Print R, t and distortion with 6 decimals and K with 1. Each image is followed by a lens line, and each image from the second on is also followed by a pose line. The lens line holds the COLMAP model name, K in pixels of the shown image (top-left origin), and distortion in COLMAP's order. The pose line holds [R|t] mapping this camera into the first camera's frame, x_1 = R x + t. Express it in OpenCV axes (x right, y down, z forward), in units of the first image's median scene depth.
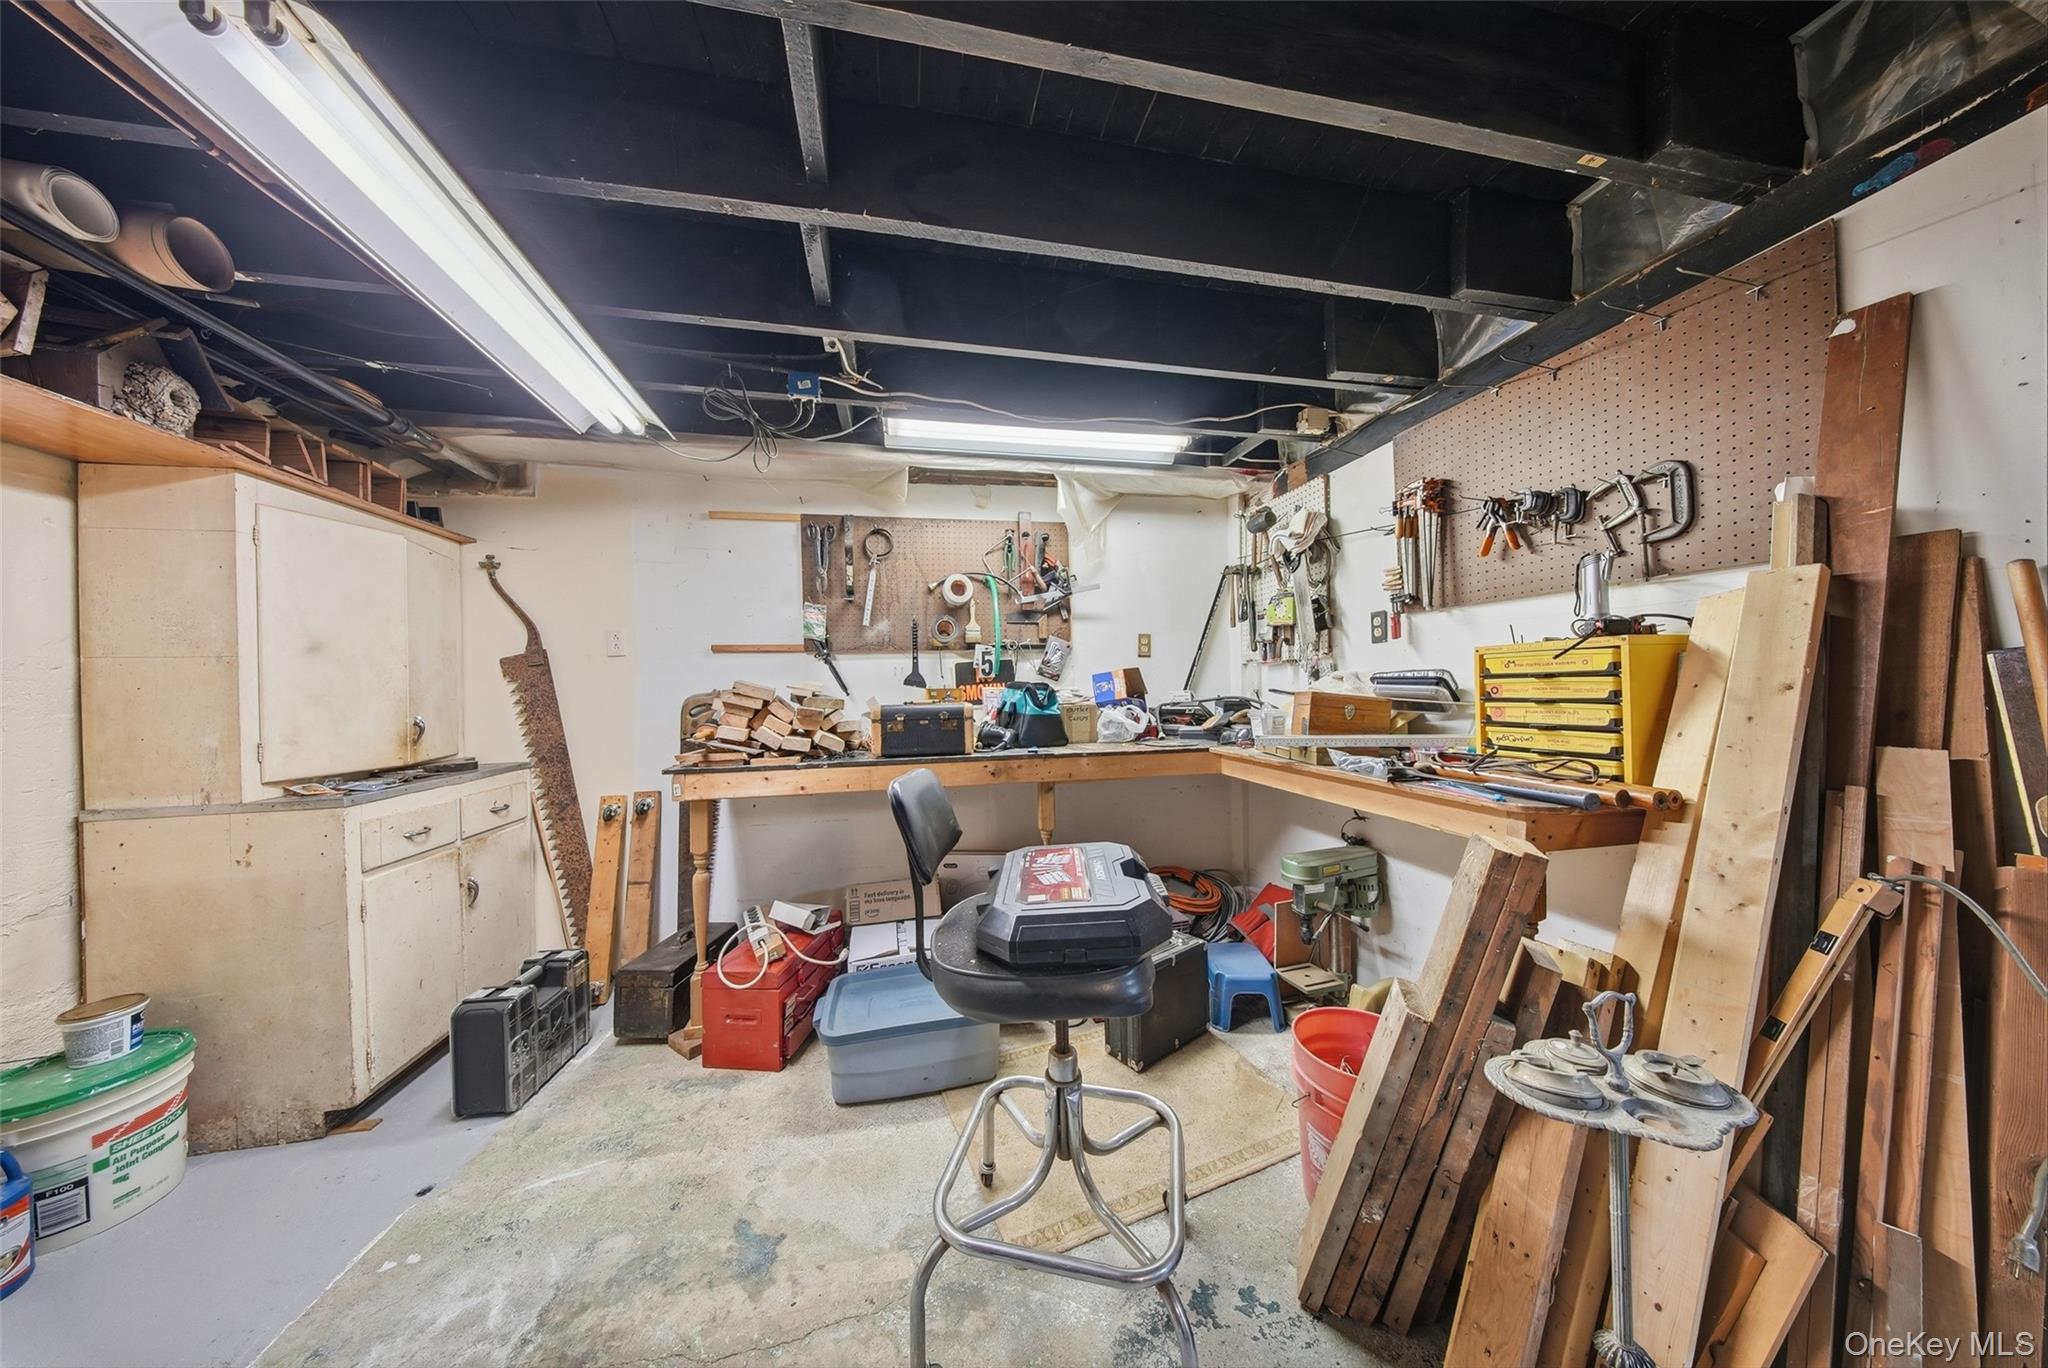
lens RADIAL K [[610.4, 0, 1024.8], [0, 610.4, 685.9], [0, 0, 1]] dist [-0.009806, -0.000189]
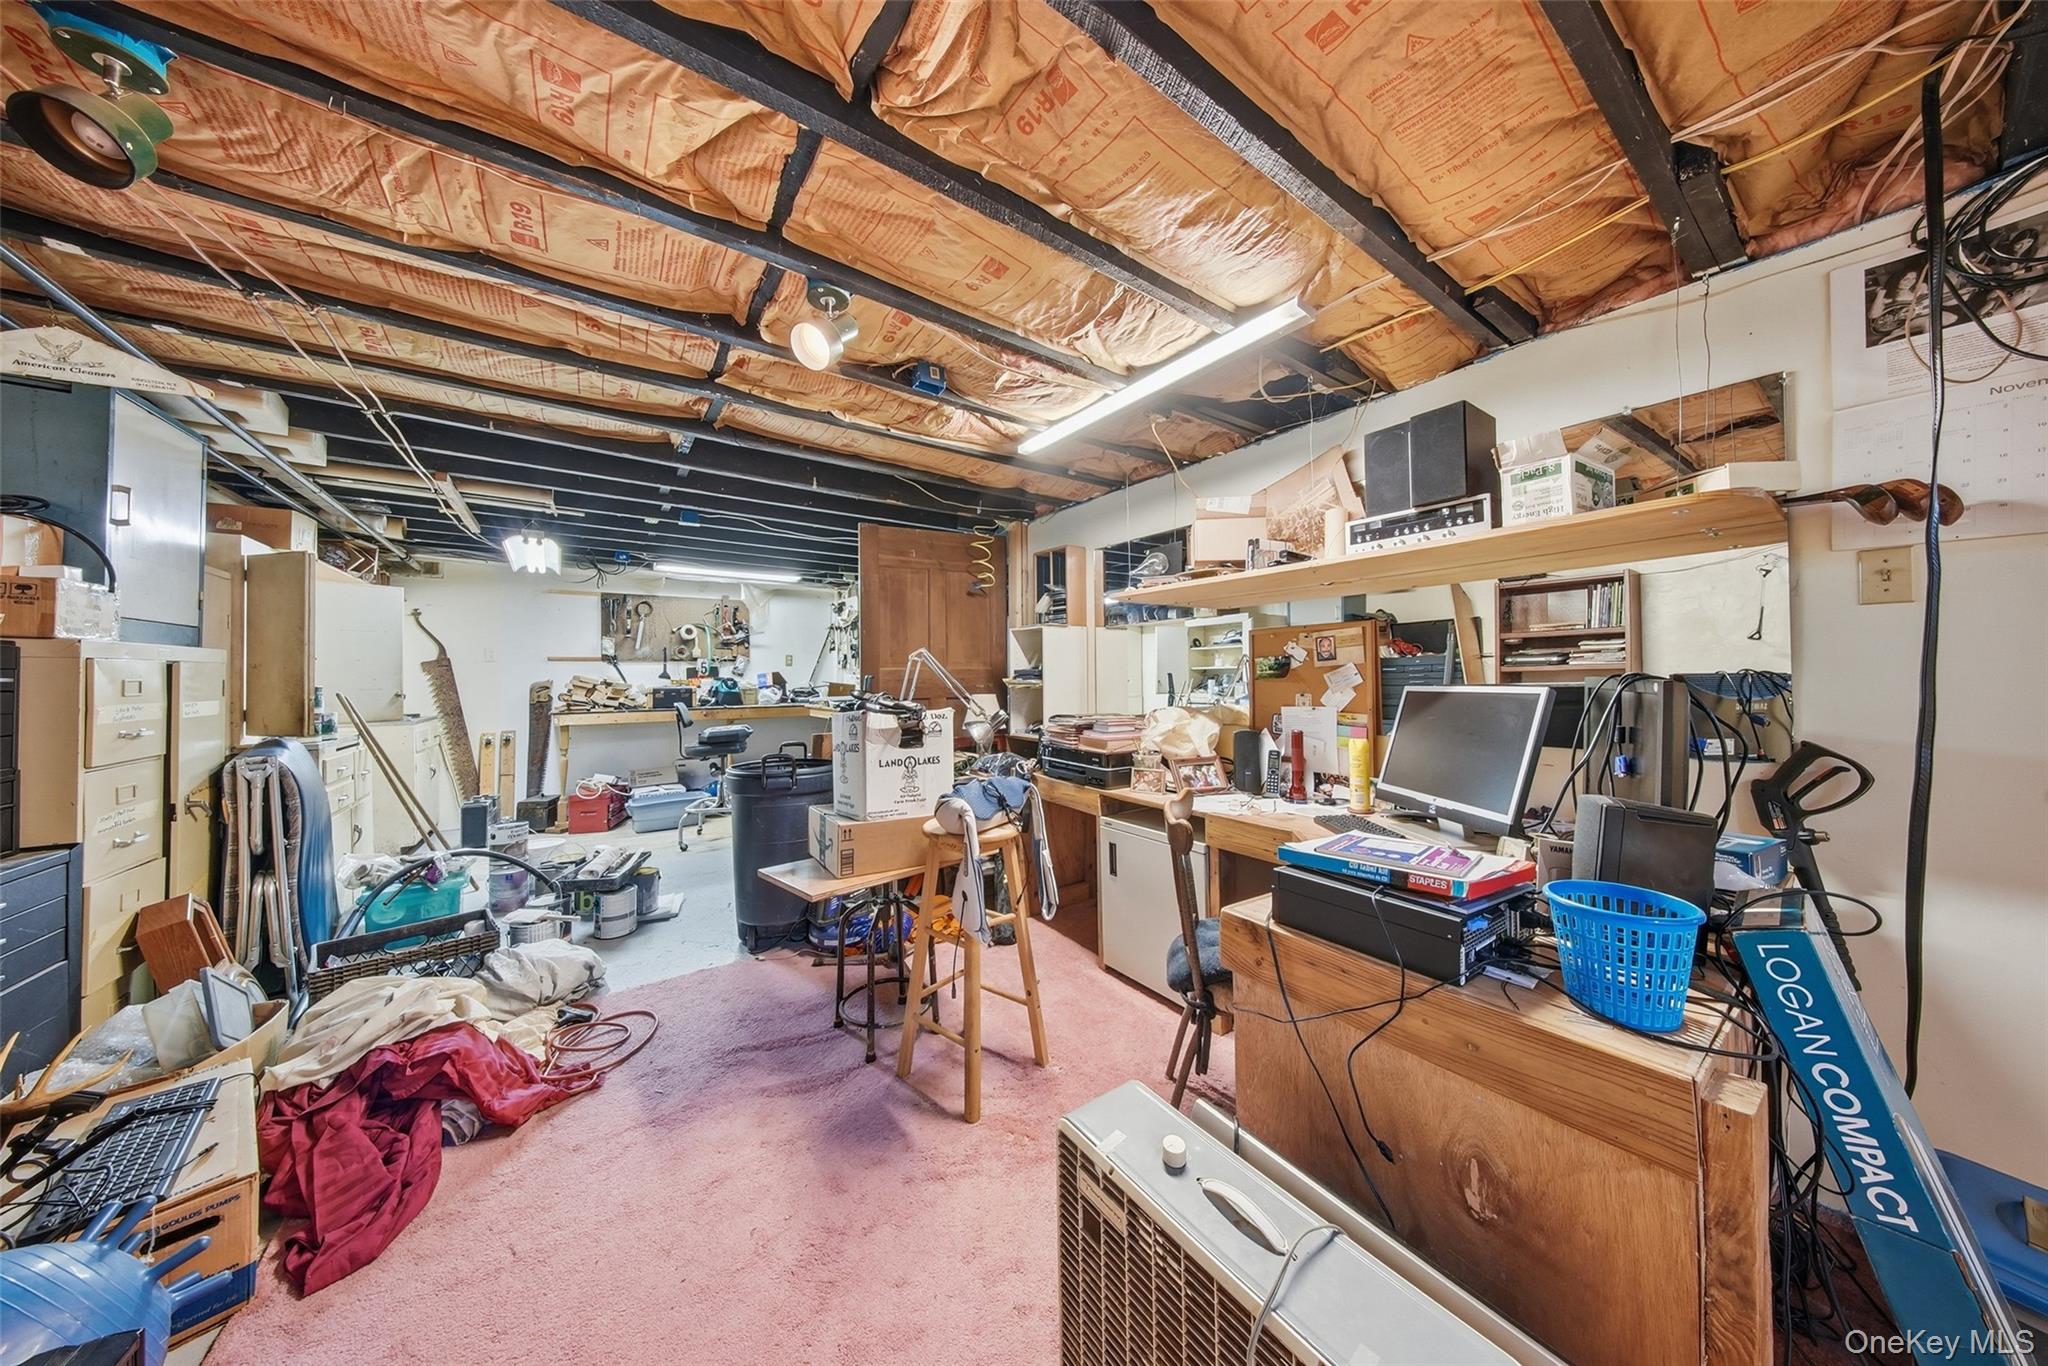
lens RADIAL K [[610.4, 0, 1026.3], [0, 610.4, 675.3], [0, 0, 1]] dist [-0.009806, -0.000189]
pose [[0.910427, 0.013346, 0.413456, 0.085325], [-0.008451, 0.999871, -0.013665, 0.006691], [-0.413585, 0.008947, 0.910422, -1.406897]]
